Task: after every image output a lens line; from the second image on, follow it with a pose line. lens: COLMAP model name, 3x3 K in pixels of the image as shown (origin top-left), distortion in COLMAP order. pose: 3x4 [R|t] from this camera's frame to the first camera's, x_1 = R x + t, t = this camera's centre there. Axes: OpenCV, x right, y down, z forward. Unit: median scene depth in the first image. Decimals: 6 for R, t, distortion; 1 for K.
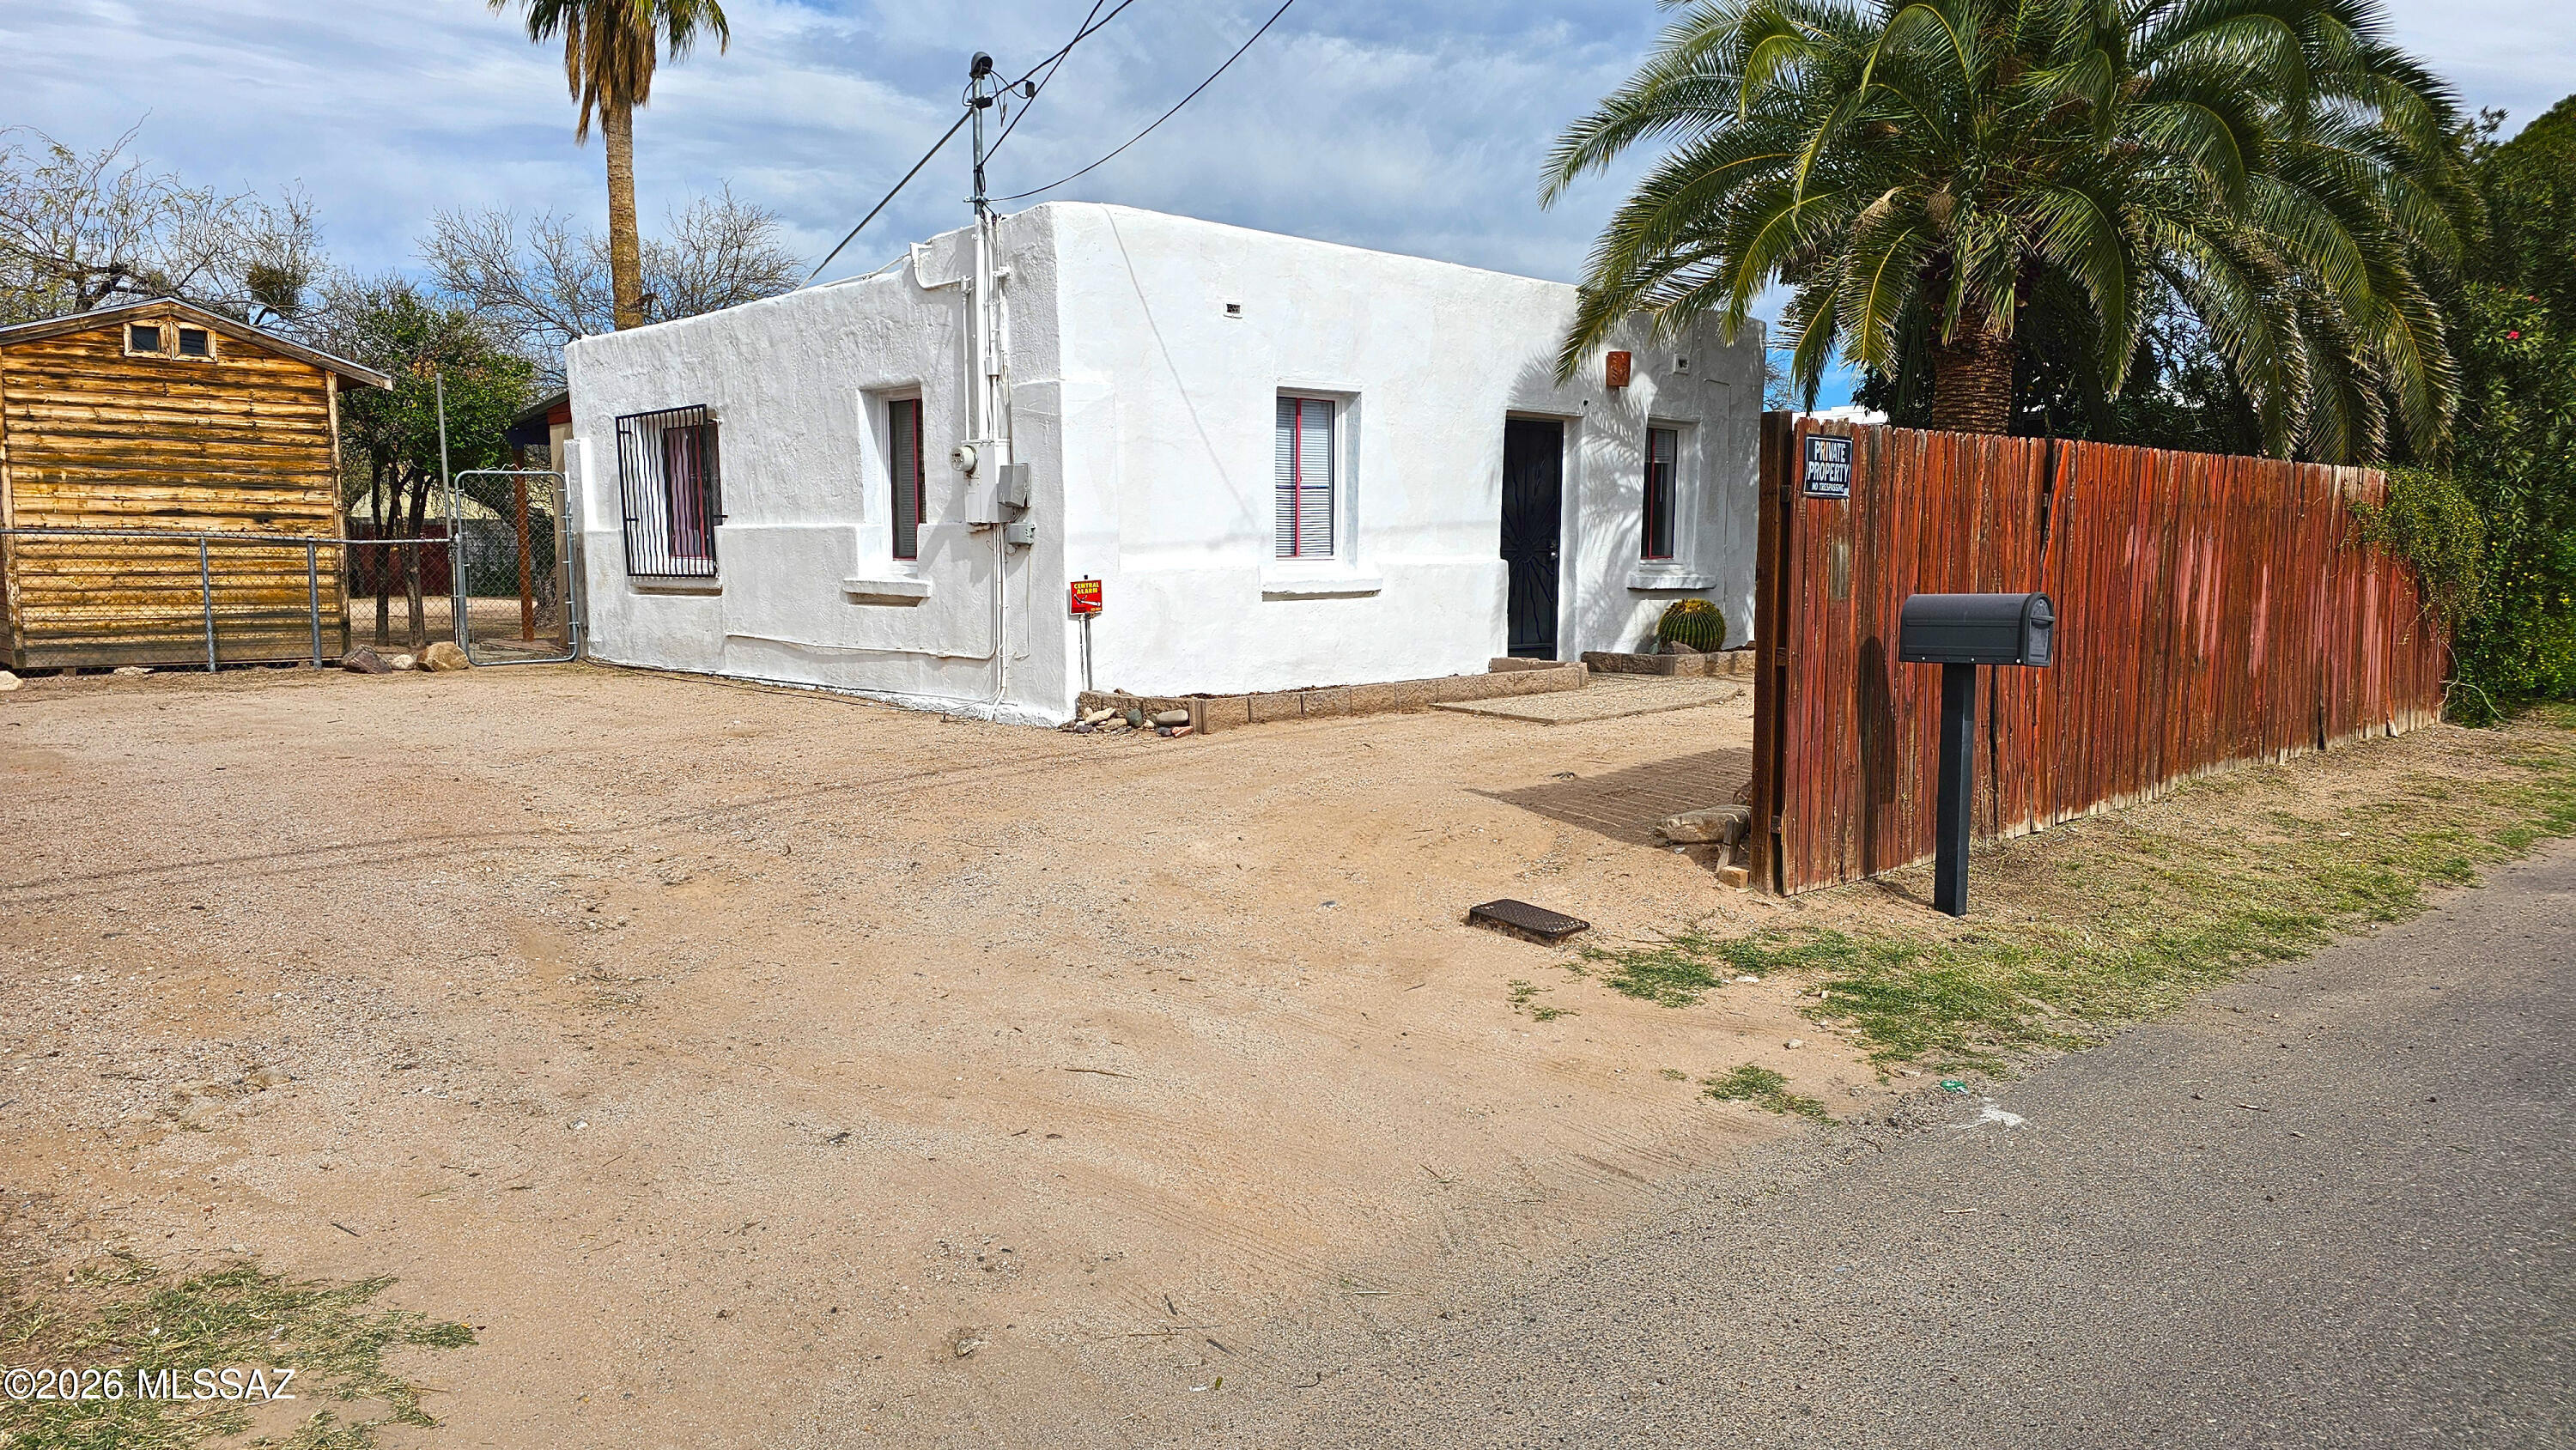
lens RADIAL K [[1699.9, 0, 1288.0], [0, 1699.9, 725.0], [0, 0, 1]] dist [0.059549, -0.042281]
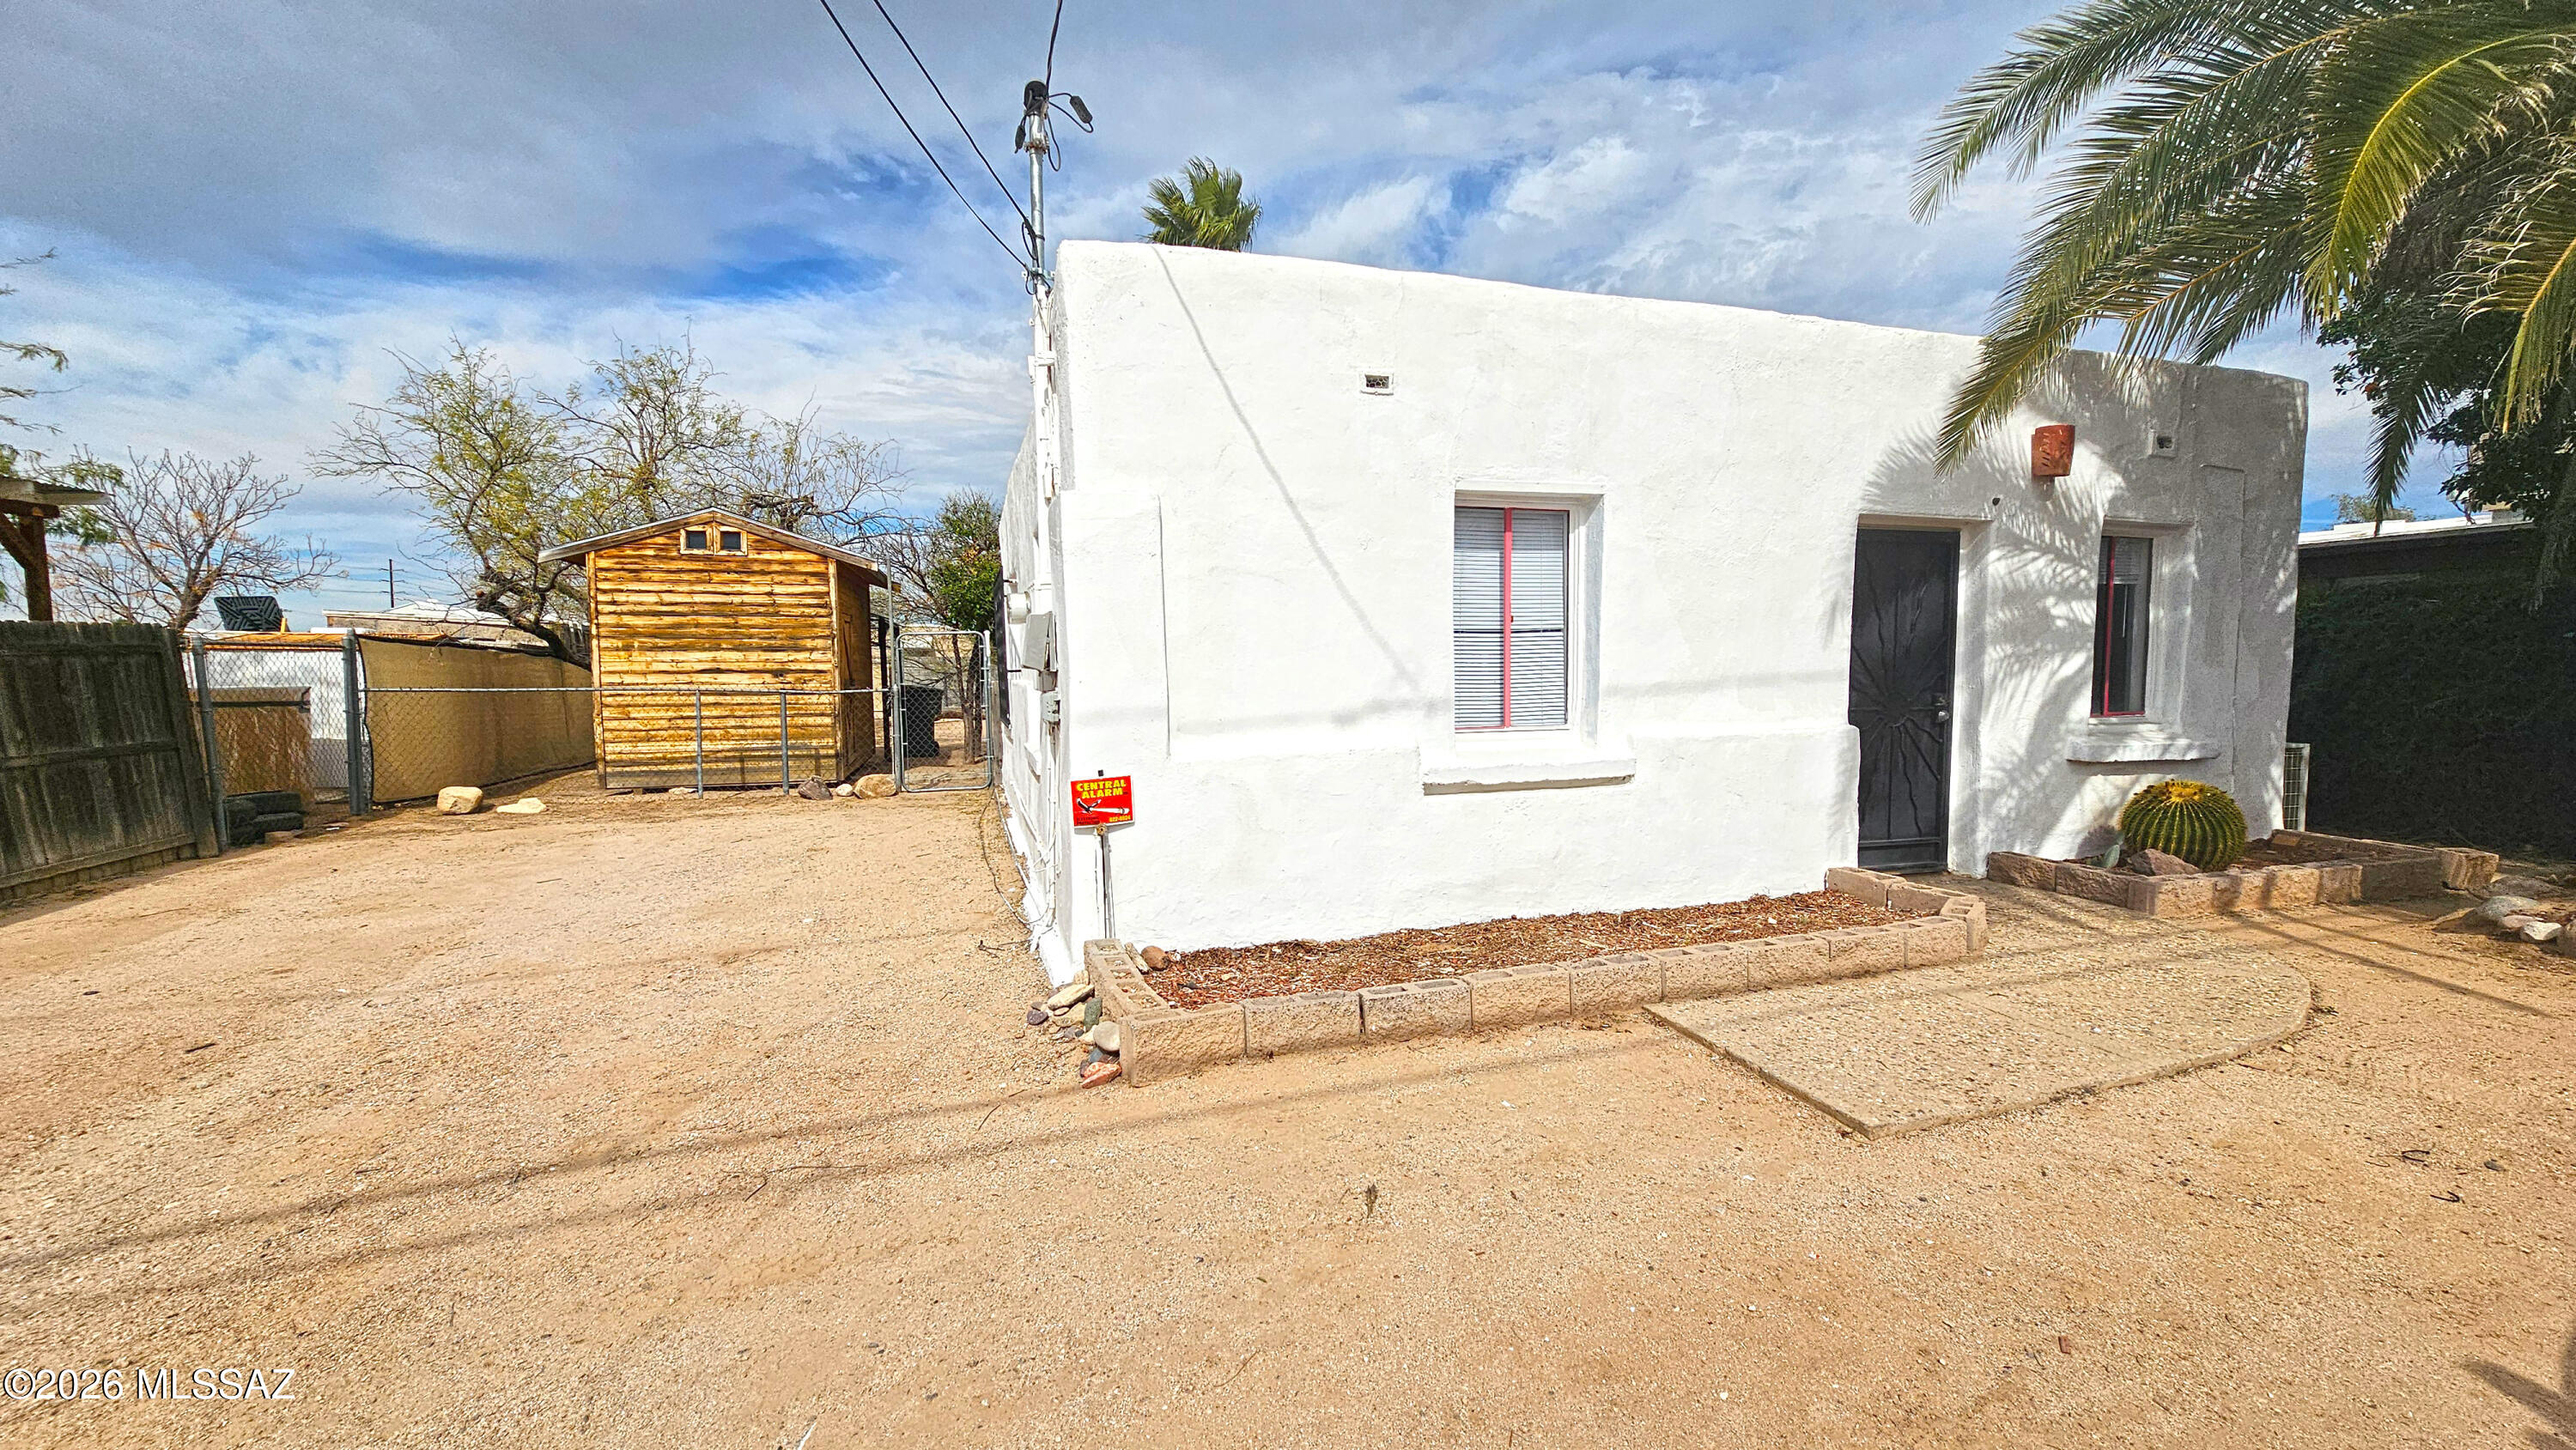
lens RADIAL K [[1060.5, 0, 1288.0], [0, 1060.5, 725.0], [0, 0, 1]] dist [0.001293, -0.000135]
pose [[0.904553, 0.015483, -0.426080, 0.096495], [-0.035573, 0.998597, -0.039231, -0.067922], [0.424874, 0.050643, 0.903835, 0.476423]]
